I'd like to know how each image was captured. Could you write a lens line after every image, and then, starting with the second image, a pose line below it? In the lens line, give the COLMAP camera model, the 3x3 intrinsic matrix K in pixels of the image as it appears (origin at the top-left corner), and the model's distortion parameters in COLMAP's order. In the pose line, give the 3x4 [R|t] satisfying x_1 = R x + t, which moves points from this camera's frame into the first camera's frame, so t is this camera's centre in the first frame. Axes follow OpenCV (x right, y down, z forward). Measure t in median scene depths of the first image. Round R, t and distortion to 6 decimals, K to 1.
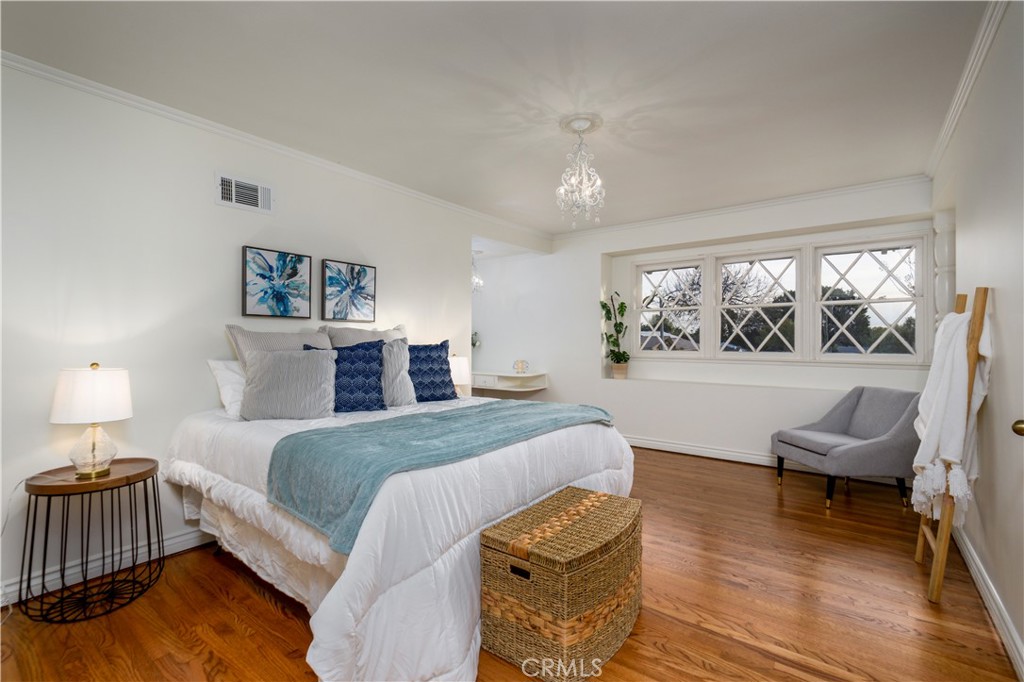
lens RADIAL K [[457.6, 0, 514.4], [0, 457.6, 336.9], [0, 0, 1]] dist [0.000911, 0.000064]
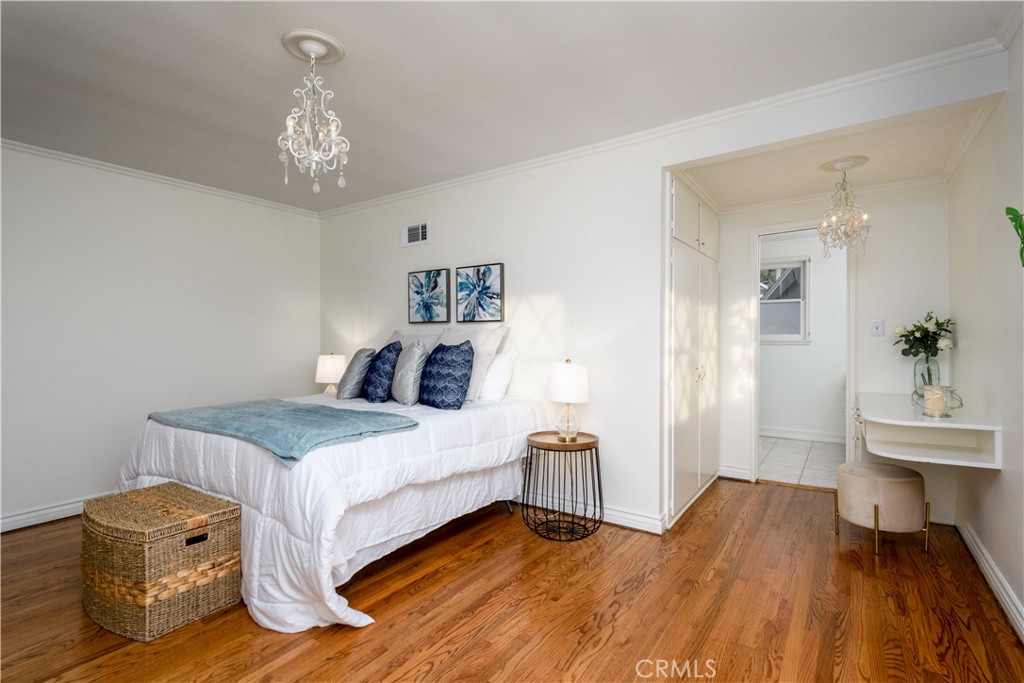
lens RADIAL K [[481.3, 0, 517.1], [0, 481.3, 347.2], [0, 0, 1]] dist [-0.001107, -0.000057]
pose [[0.058785, 0.002770, -0.998267, 0.745275], [0.007050, 0.999970, 0.003190, 0.019676], [0.998246, -0.007225, 0.058764, 1.052229]]
